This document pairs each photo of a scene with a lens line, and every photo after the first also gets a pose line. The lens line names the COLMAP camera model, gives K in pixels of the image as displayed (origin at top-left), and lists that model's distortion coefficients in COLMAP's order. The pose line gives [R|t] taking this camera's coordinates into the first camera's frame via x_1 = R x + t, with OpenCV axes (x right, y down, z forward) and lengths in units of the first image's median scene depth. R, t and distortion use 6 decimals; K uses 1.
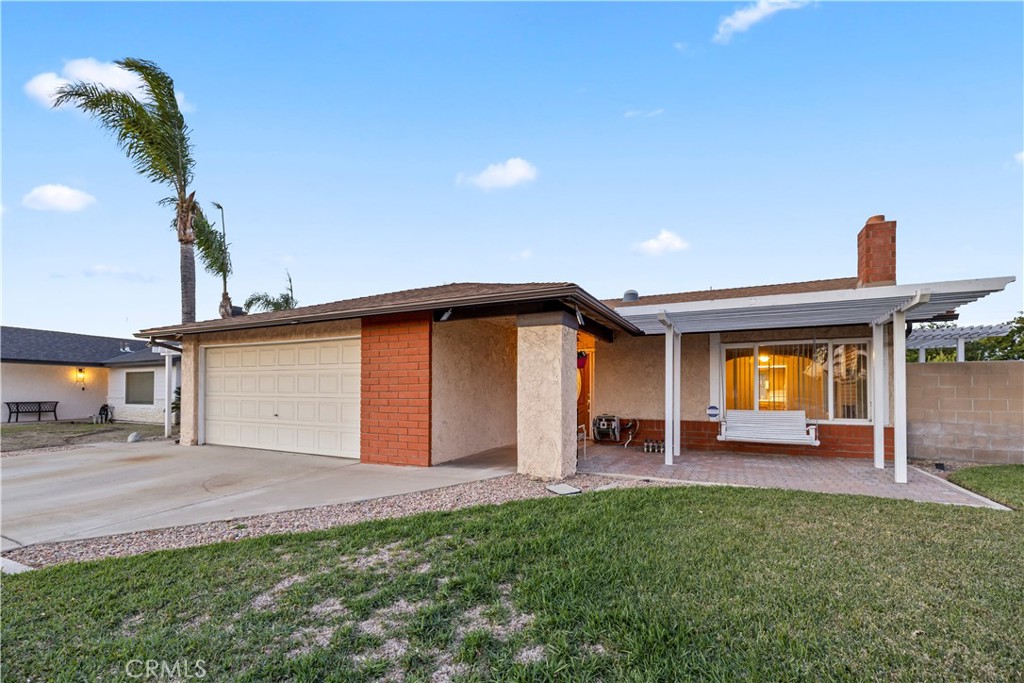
lens RADIAL K [[431.3, 0, 512.1], [0, 431.3, 338.8], [0, 0, 1]] dist [0.002670, -0.000618]
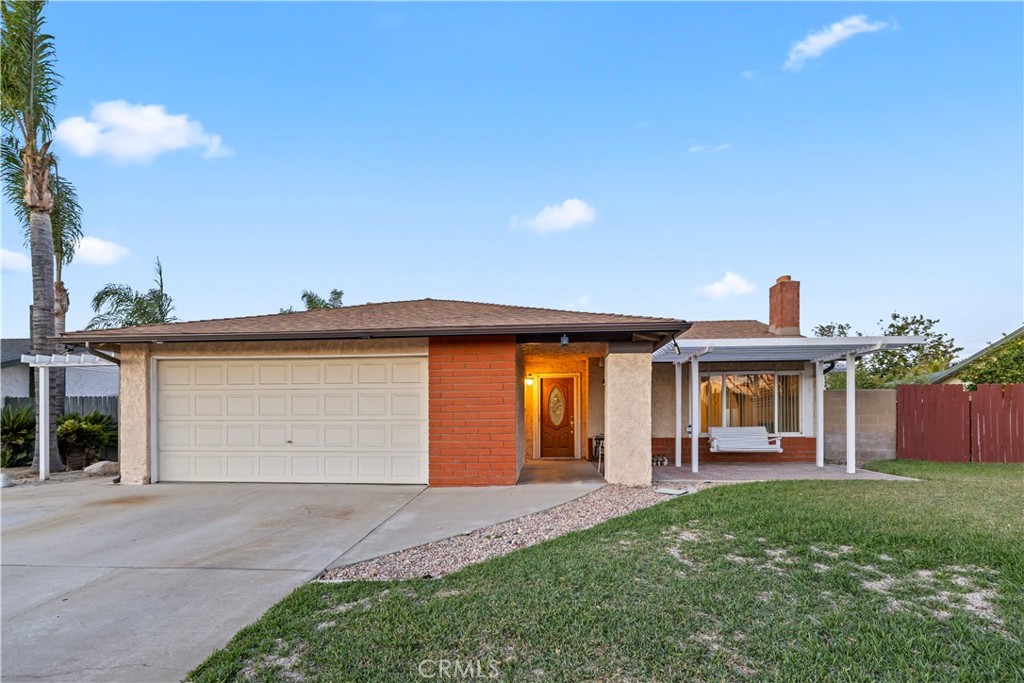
lens RADIAL K [[486.1, 0, 509.5], [0, 486.1, 349.3], [0, 0, 1]] dist [-0.000688, 0.001125]
pose [[0.931673, 0.042958, 0.360748, -0.571510], [-0.035689, 0.999004, -0.026791, 0.004995], [-0.361540, 0.012085, 0.932278, -0.069853]]
